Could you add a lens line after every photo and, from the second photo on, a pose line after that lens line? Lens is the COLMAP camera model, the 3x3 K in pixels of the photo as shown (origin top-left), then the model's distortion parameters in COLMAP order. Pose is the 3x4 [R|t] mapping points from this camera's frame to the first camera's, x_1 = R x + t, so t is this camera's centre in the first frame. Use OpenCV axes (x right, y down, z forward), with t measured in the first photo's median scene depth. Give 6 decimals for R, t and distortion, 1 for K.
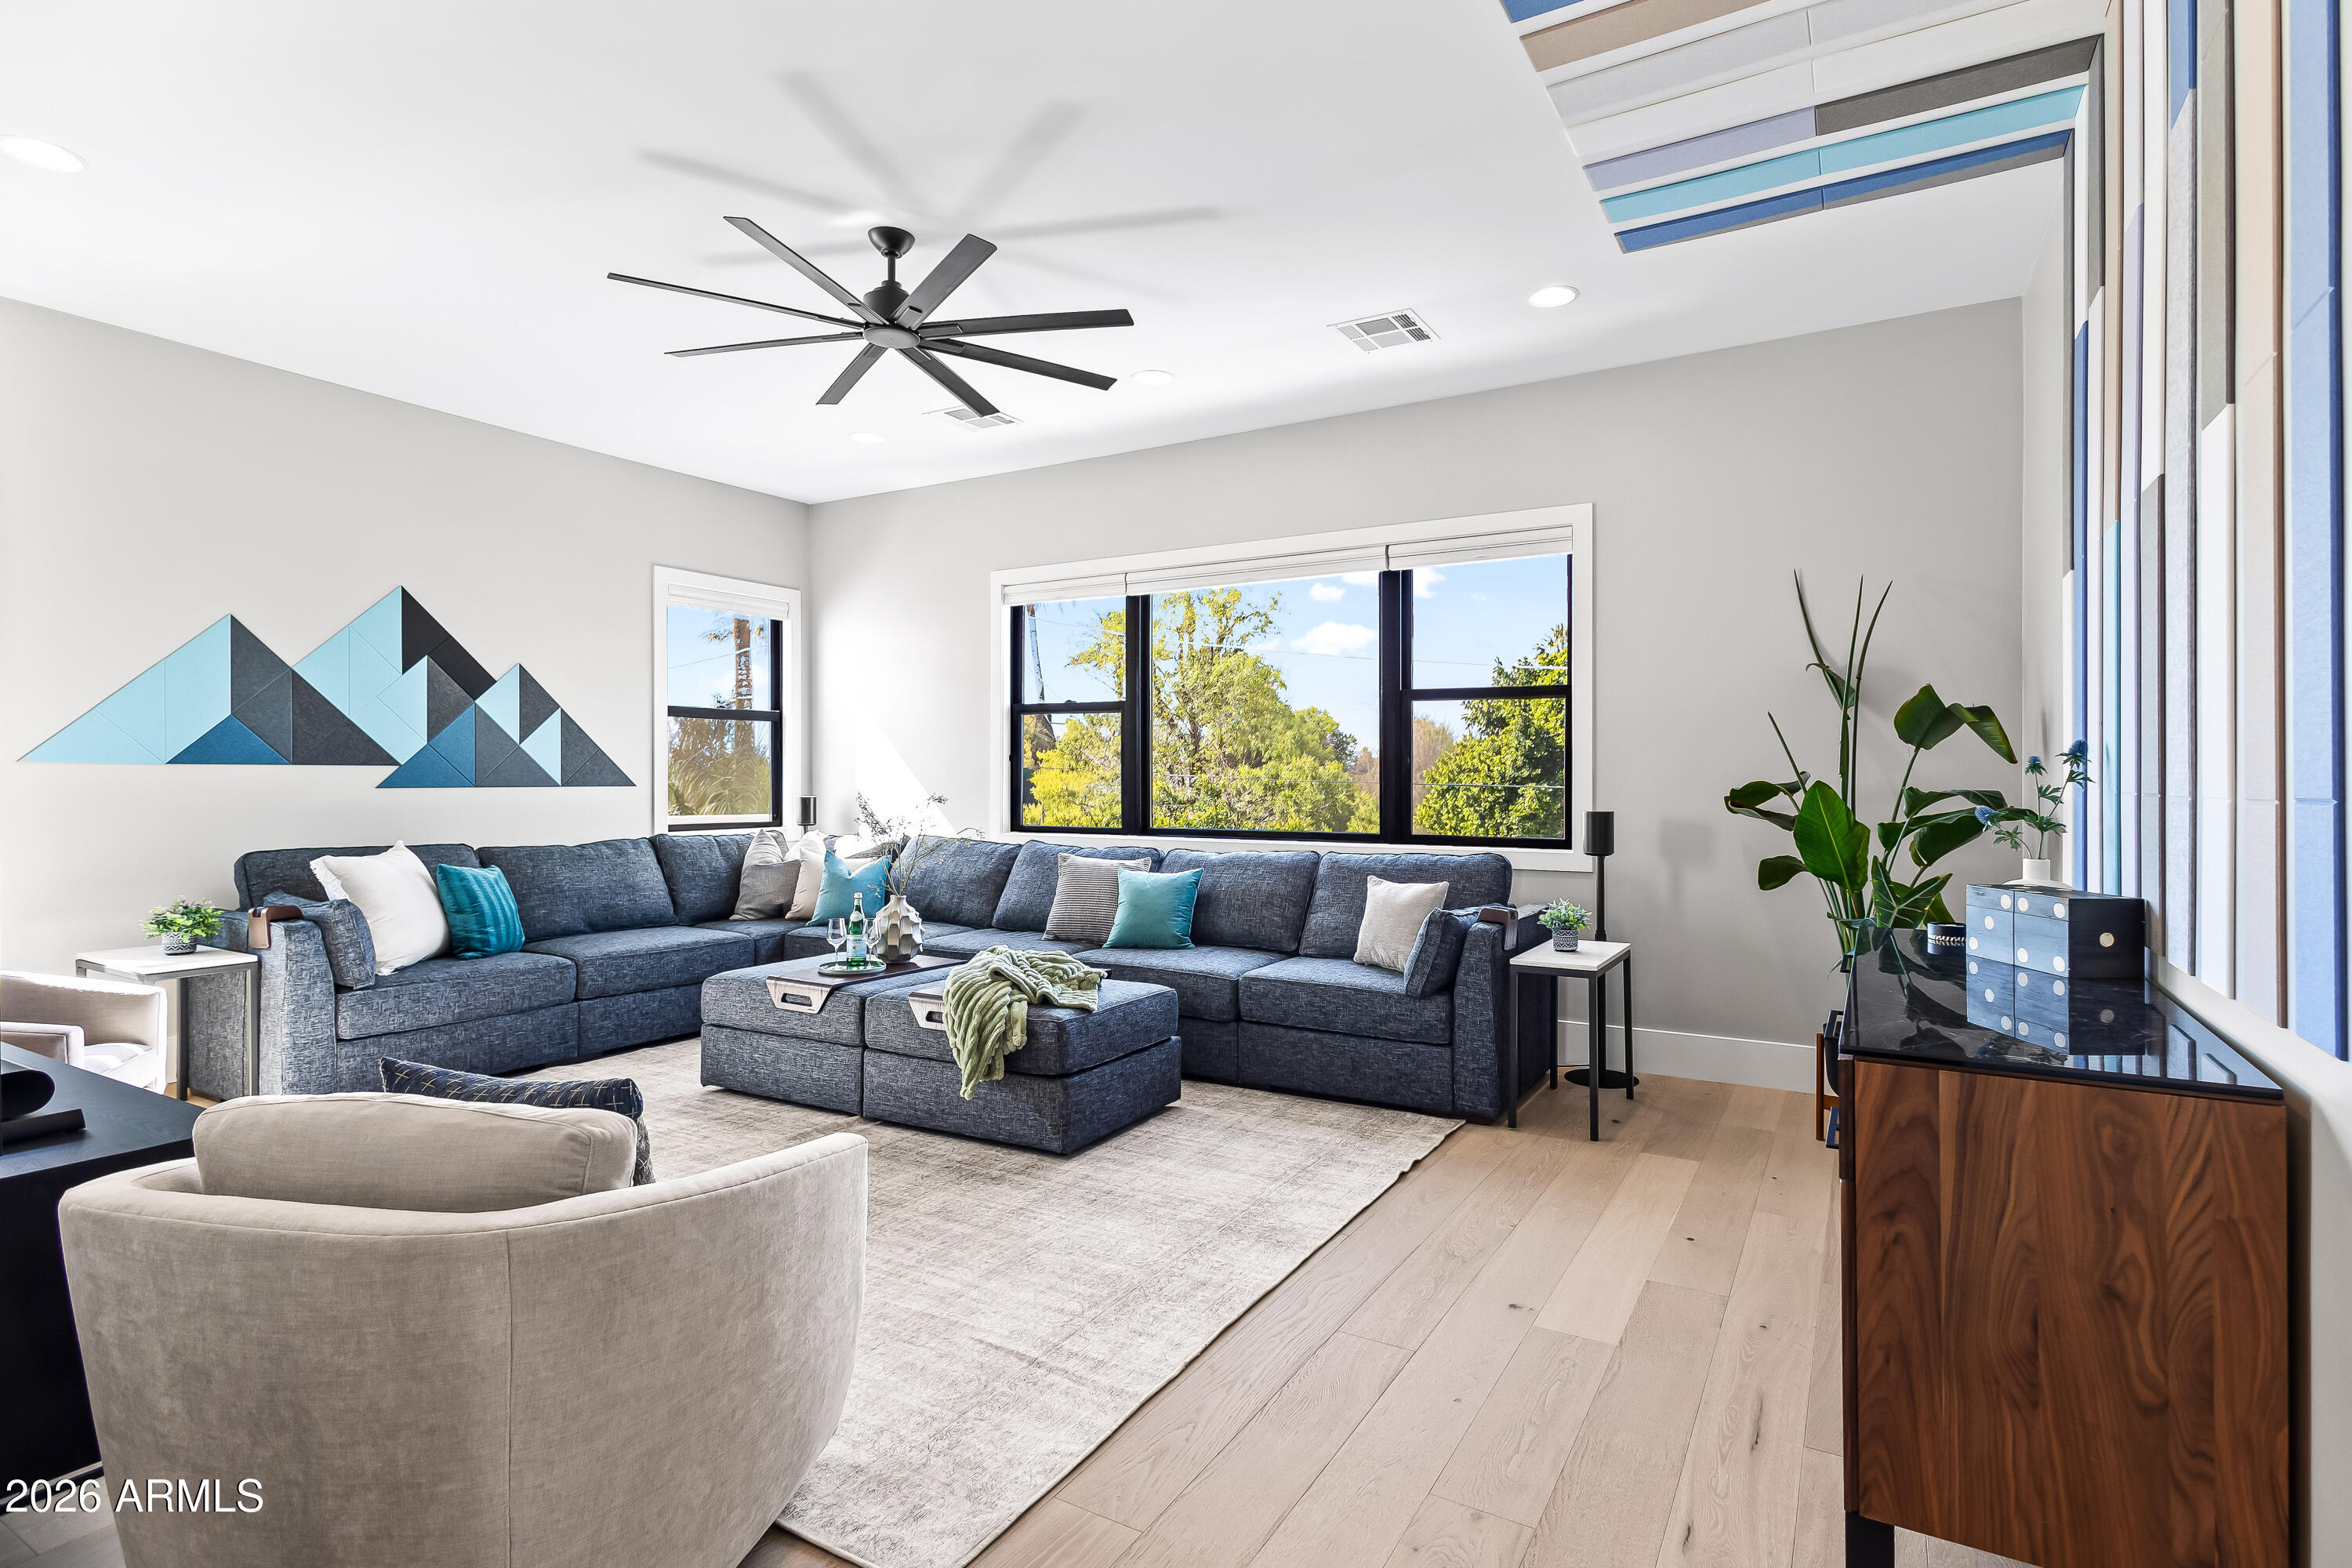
lens RADIAL K [[1110.1, 0, 1220.7], [0, 1110.1, 785.7], [0, 0, 1]] dist [0.008240, 0.000196]
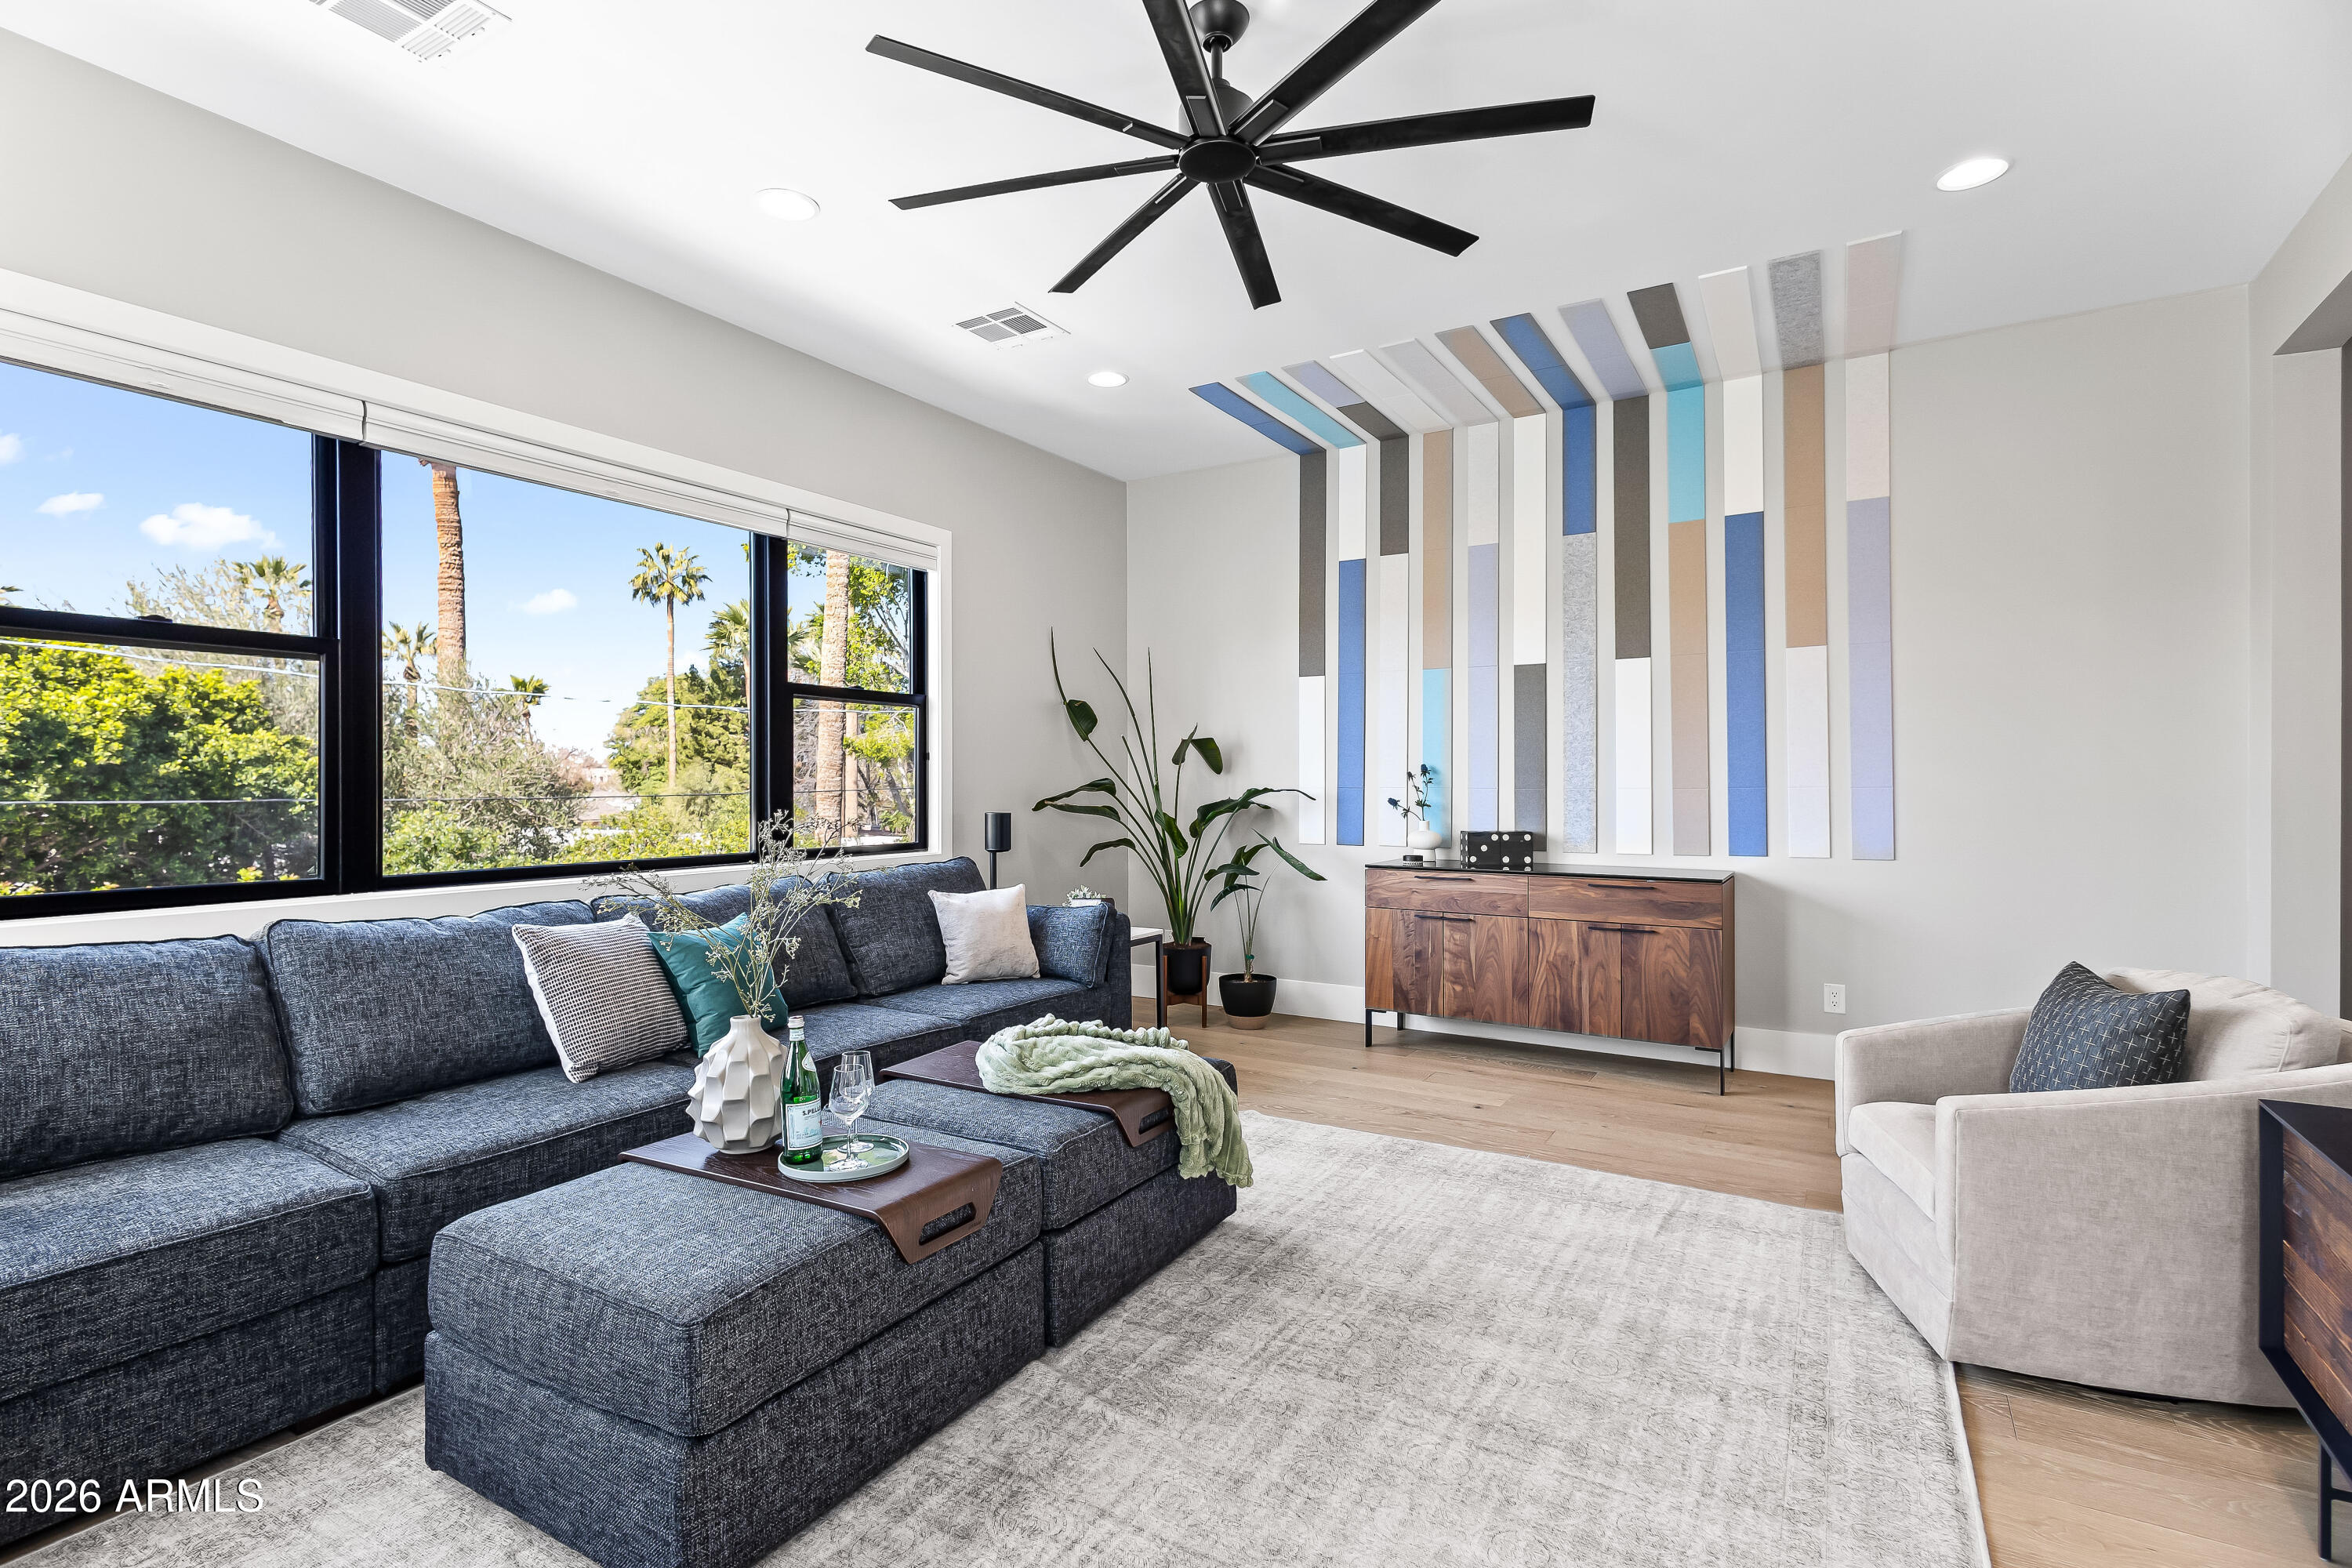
lens RADIAL K [[1110.1, 0, 1156.5], [0, 1110.1, 785.3], [0, 0, 1]] dist [0.008240, 0.000196]
pose [[0.059148, 0.000203, 0.998249, -0.708878], [0.012971, 0.999915, -0.000971, -0.002941], [-0.998165, 0.013006, 0.059141, 0.702606]]
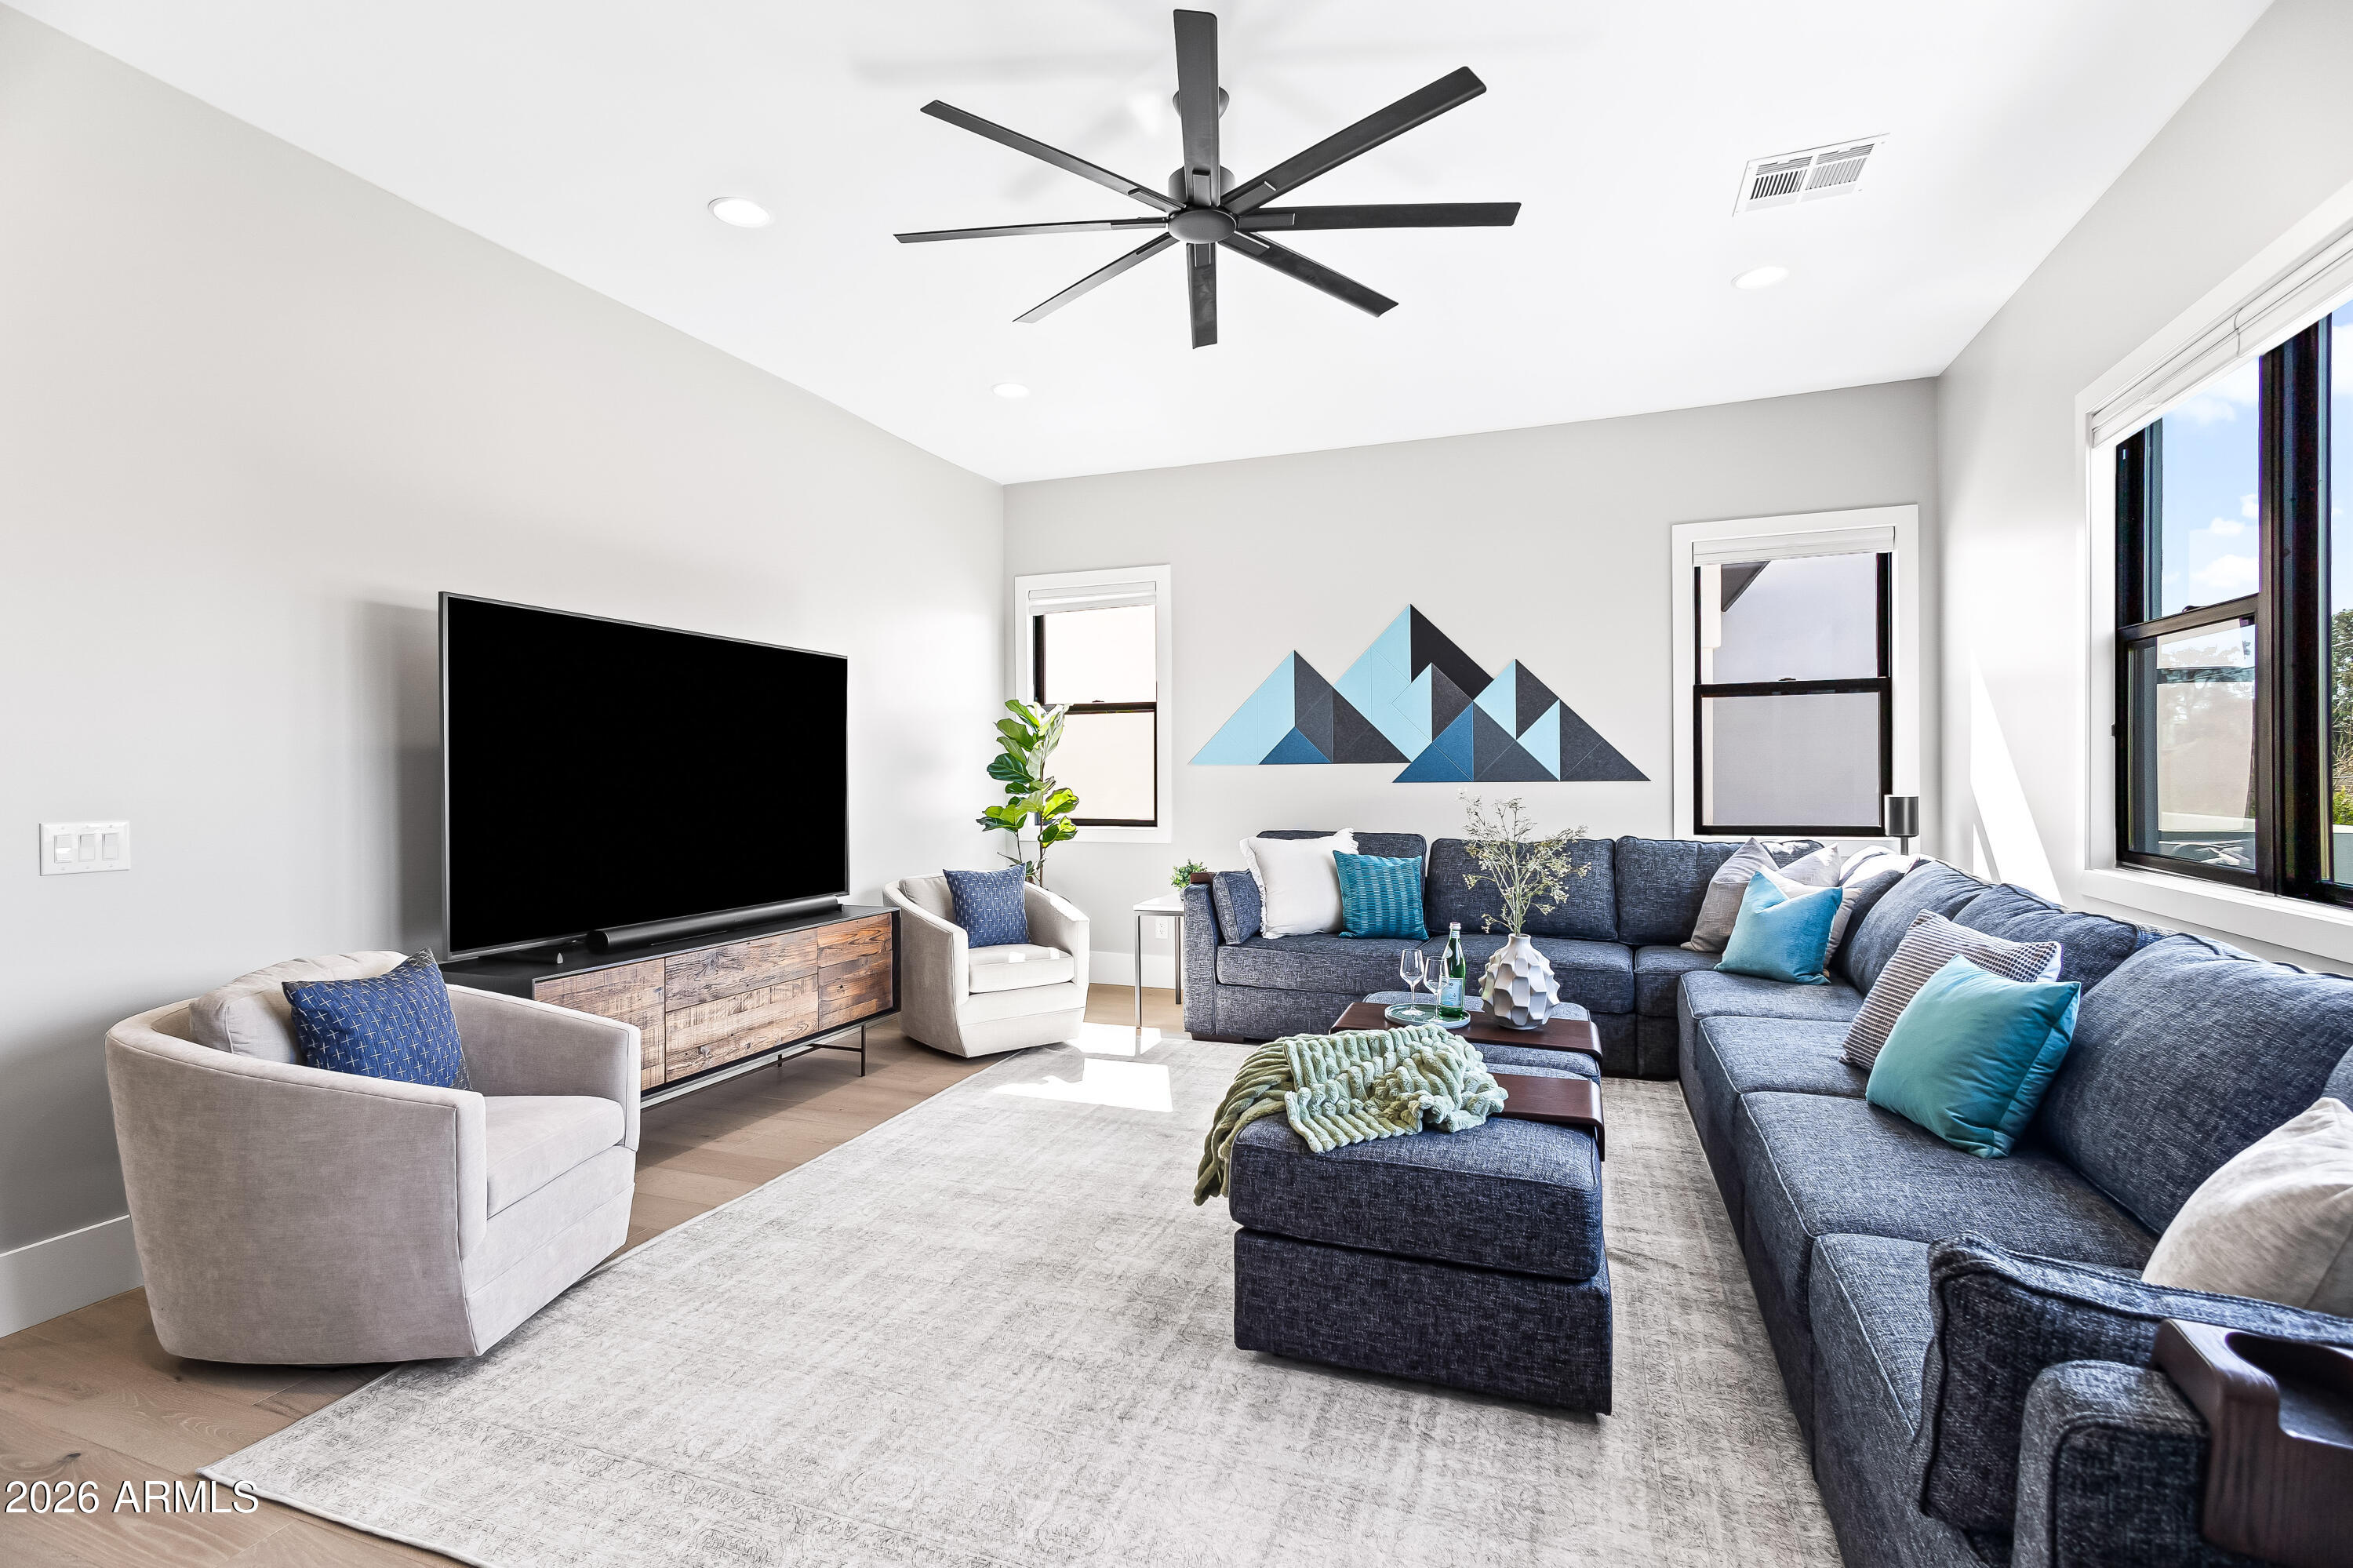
lens RADIAL K [[1110.6, 0, 1180.6], [0, 1110.6, 778.2], [0, 0, 1]] dist [0.008240, 0.000196]
pose [[0.153938, -0.000180, -0.988080, 0.350366], [-0.000394, 1.000000, -0.000244, -0.001928], [0.988080, 0.000427, 0.153938, 0.605418]]
